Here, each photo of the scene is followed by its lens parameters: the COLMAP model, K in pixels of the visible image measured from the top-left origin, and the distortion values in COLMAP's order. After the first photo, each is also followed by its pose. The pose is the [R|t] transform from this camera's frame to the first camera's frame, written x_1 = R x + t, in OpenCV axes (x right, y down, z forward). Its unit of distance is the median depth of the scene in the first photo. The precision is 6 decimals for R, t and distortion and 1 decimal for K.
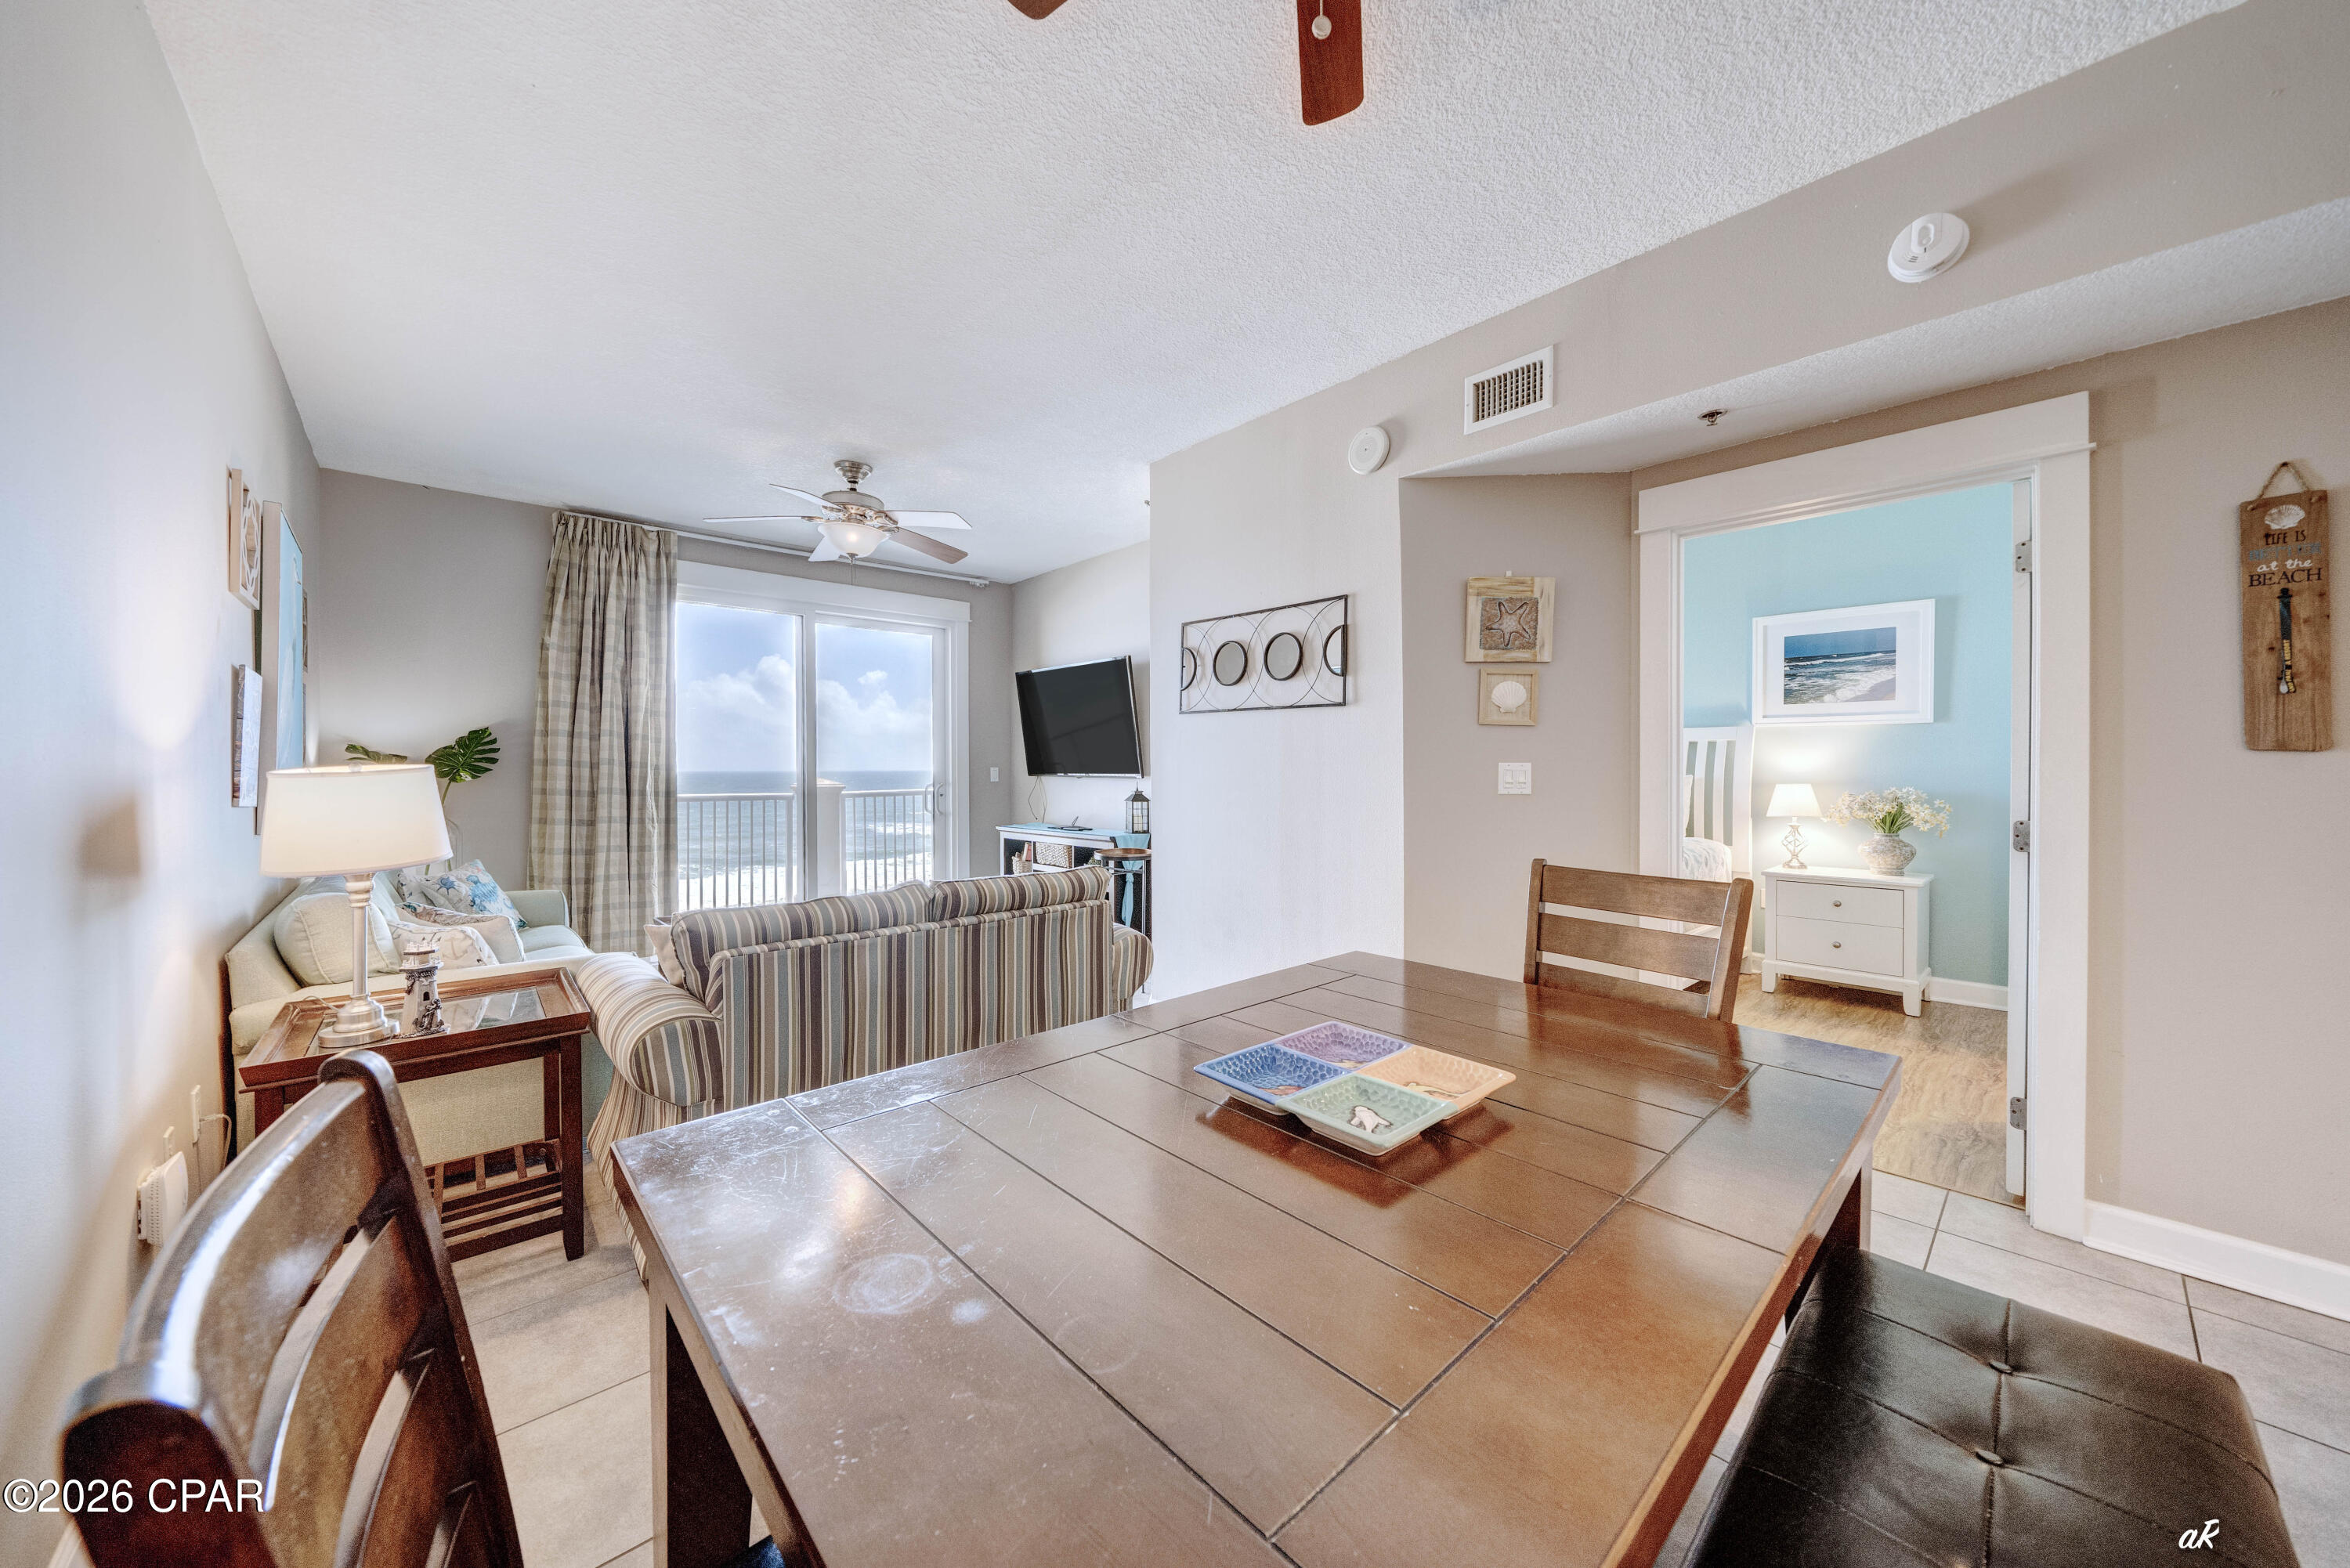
lens RADIAL K [[820.9, 0, 1171.3], [0, 820.9, 770.6], [0, 0, 1]] dist [-0.007462, 0.000655]
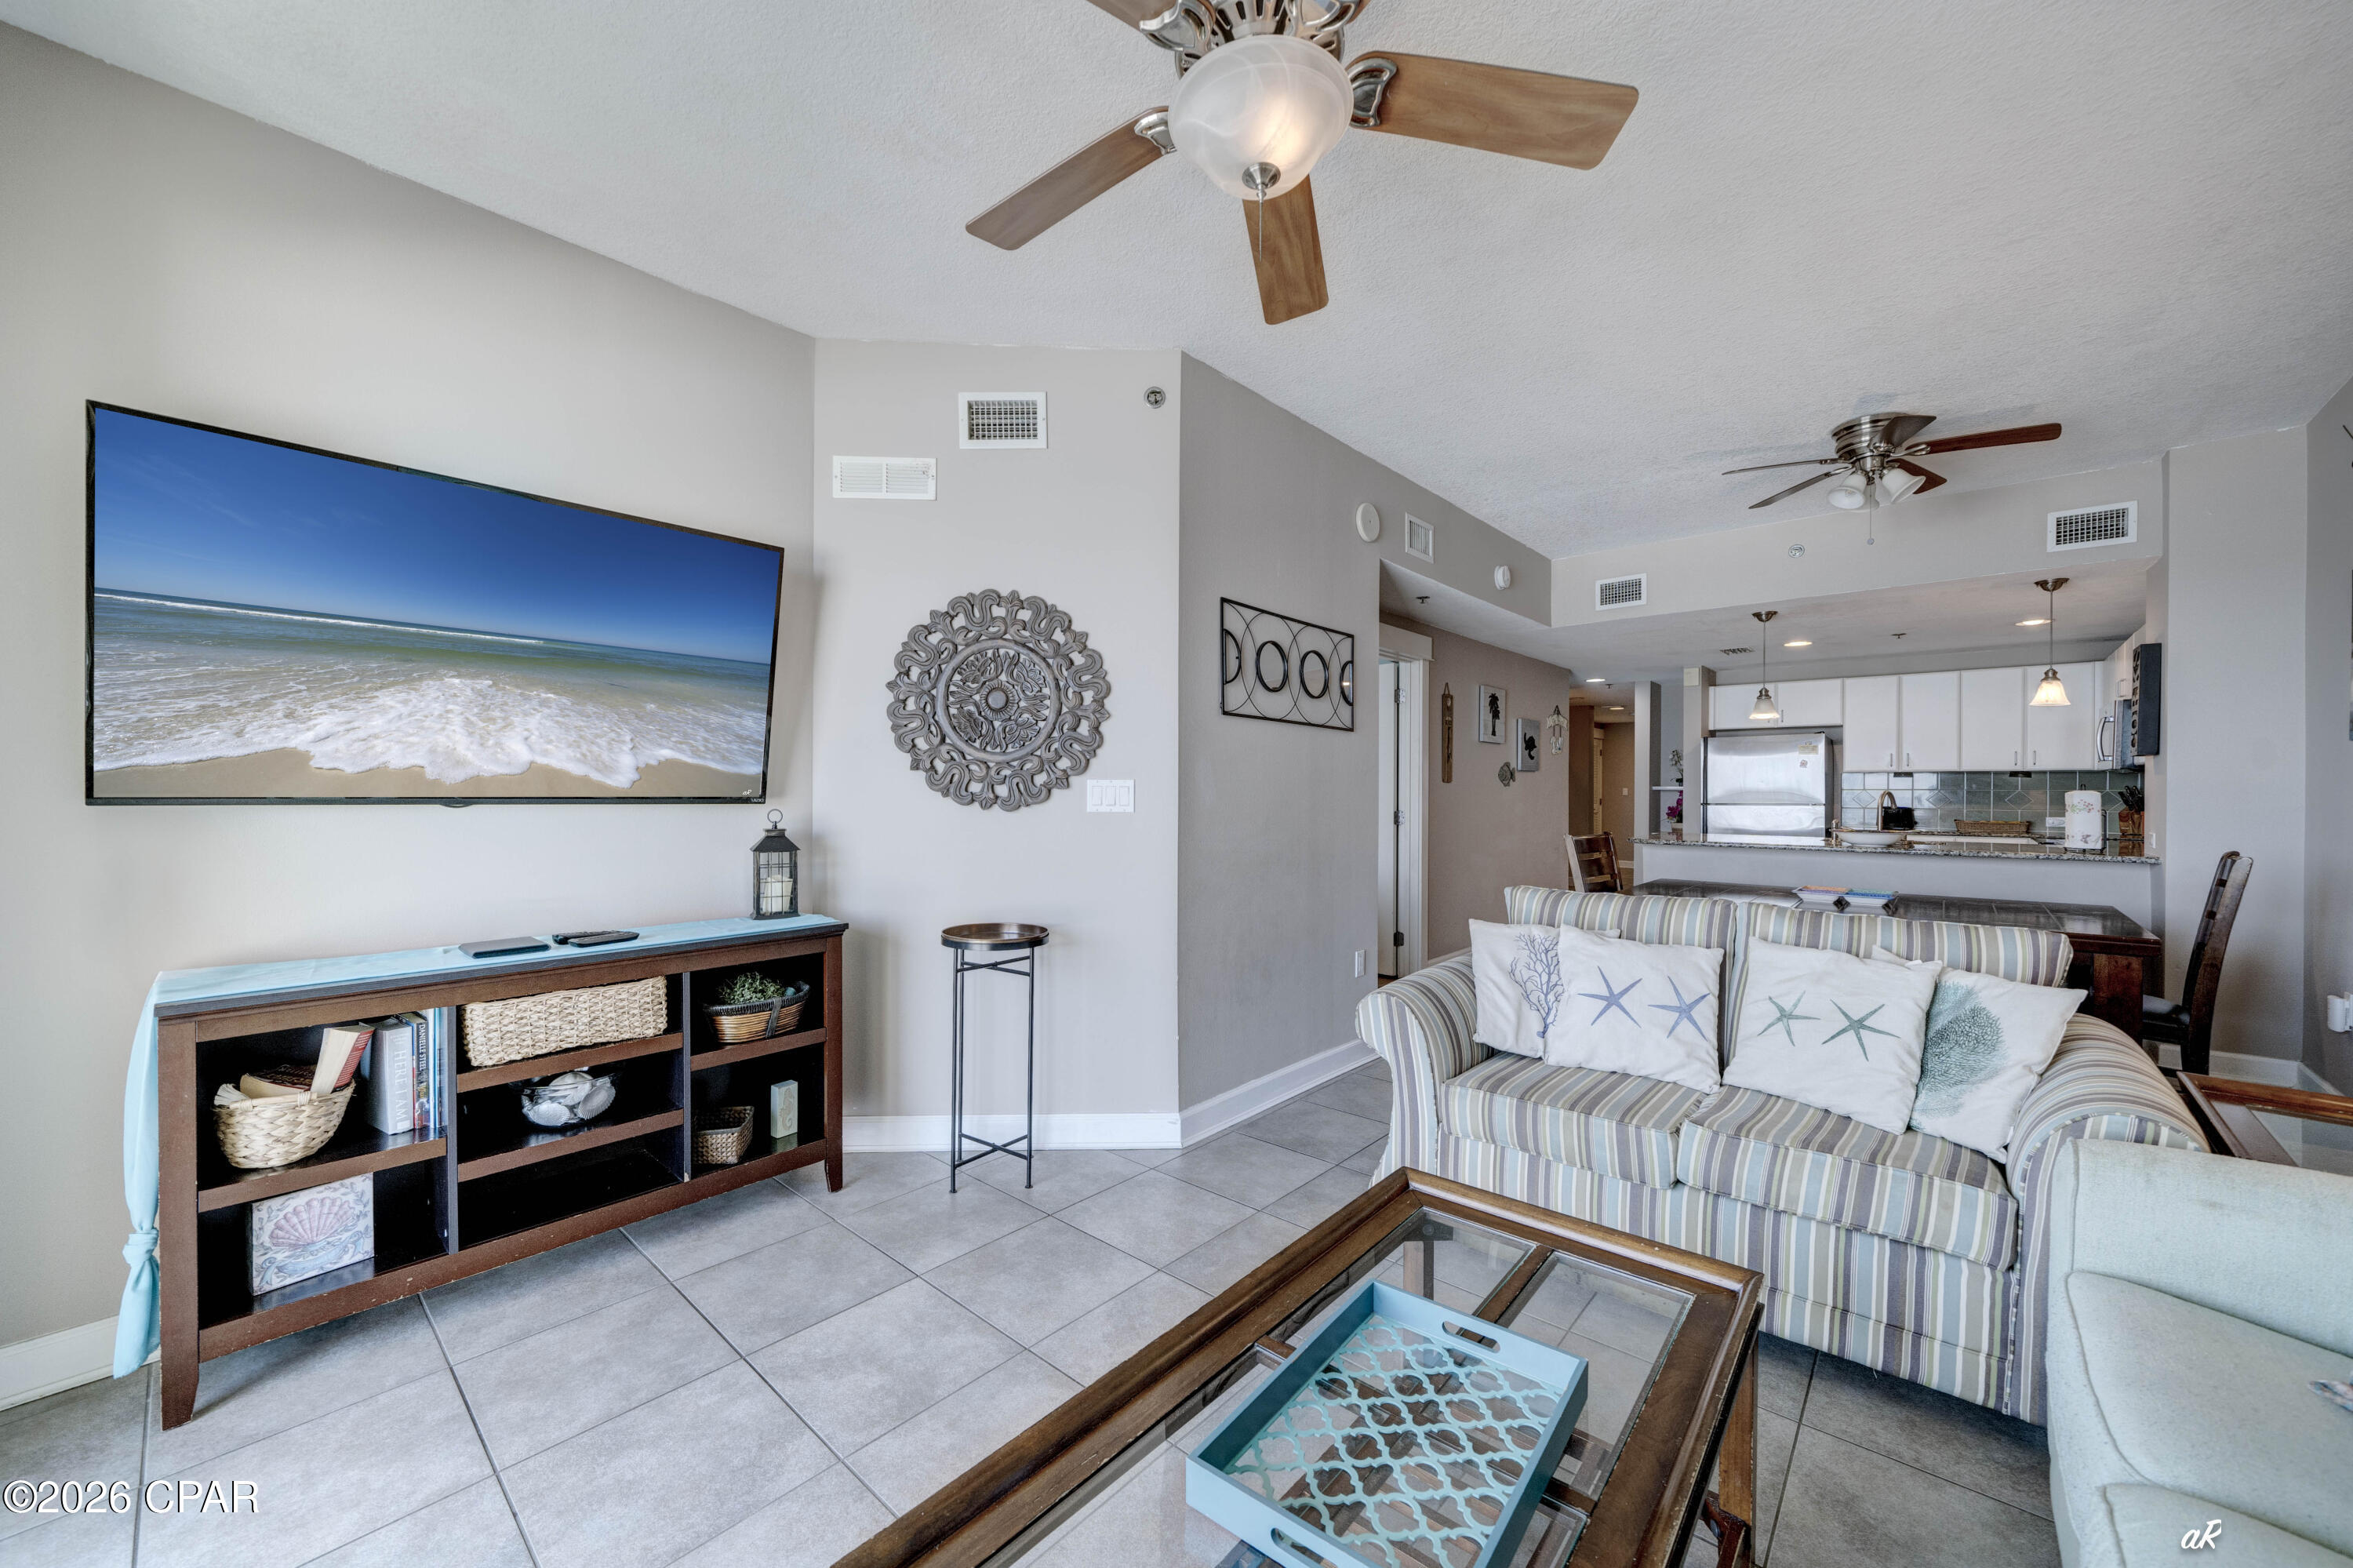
lens RADIAL K [[875.1, 0, 1169.3], [0, 875.1, 791.2], [0, 0, 1]] dist [-0.002205, -0.000153]
pose [[-0.102411, 0.002012, 0.994740, -0.709746], [0.000249, 0.999998, -0.001997, 0.004704], [-0.994742, 0.000043, -0.102411, 1.004208]]
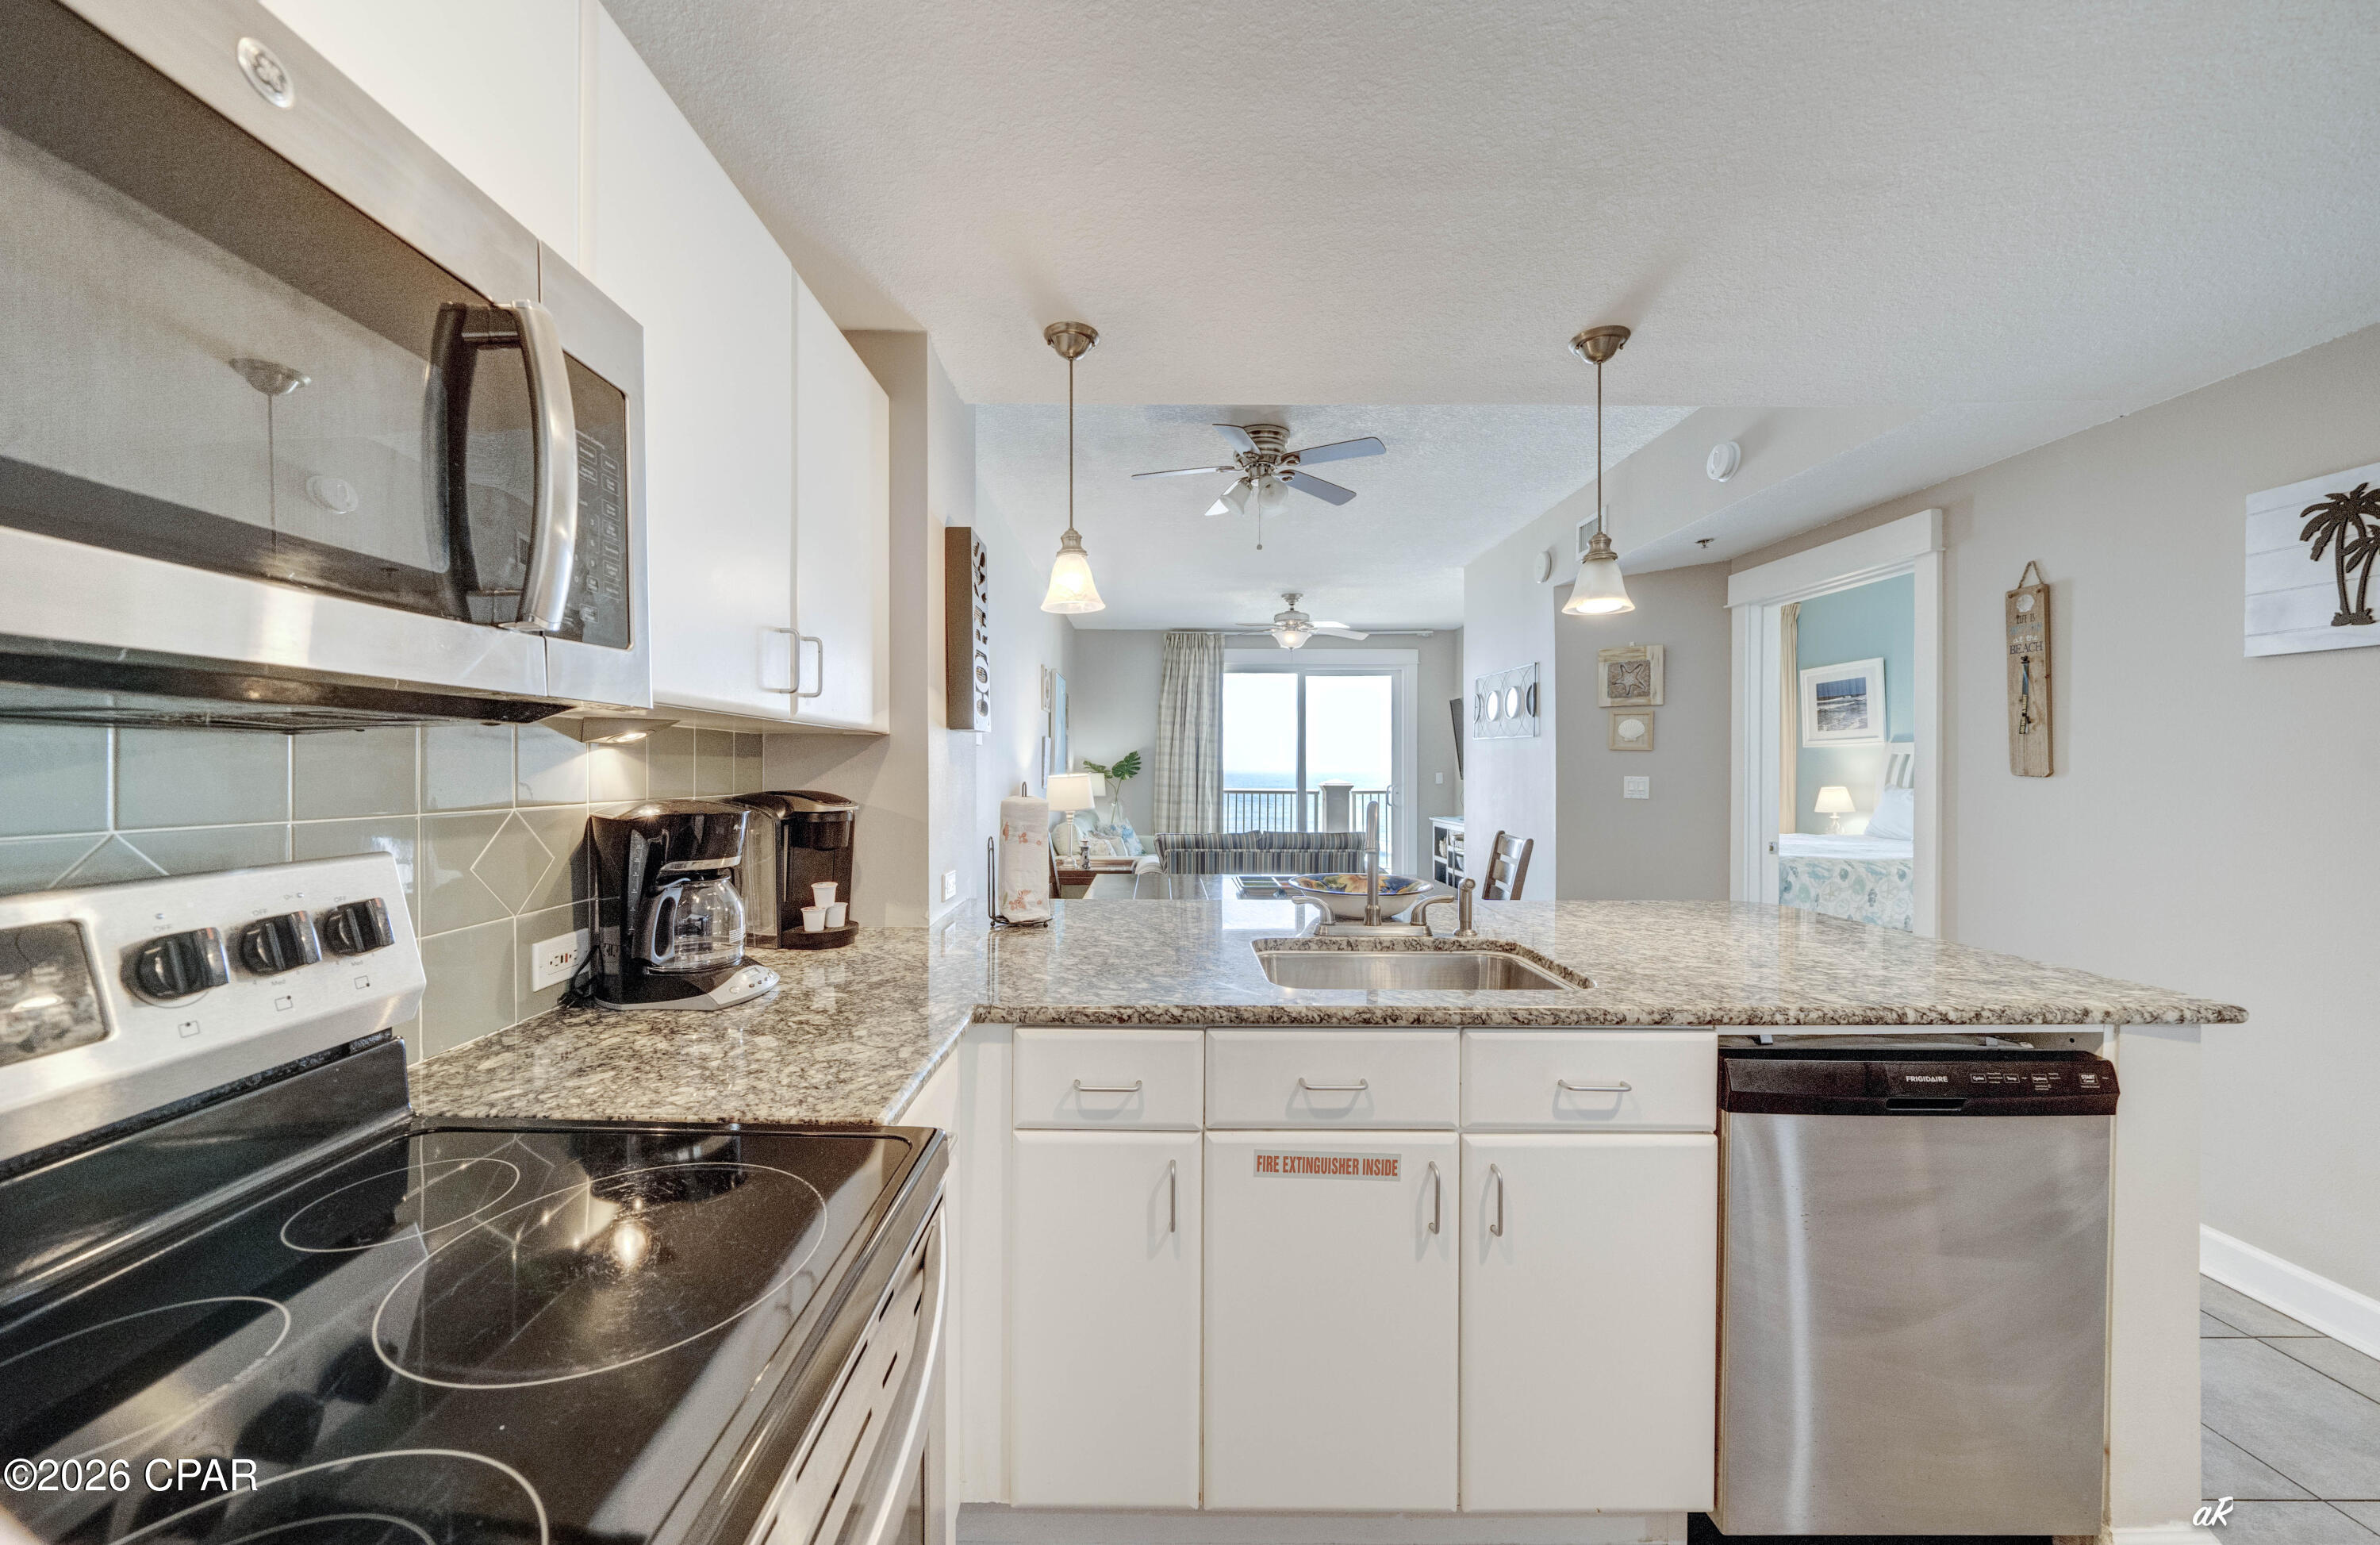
lens RADIAL K [[838.2, 0, 1182.3], [0, 838.2, 769.2], [0, 0, 1]] dist [0.001061, 0.000016]
pose [[0.758226, 0.005456, -0.651969, 0.509181], [-0.006945, 0.999976, 0.000292, -0.011248], [0.651954, 0.004307, 0.758246, -0.406578]]
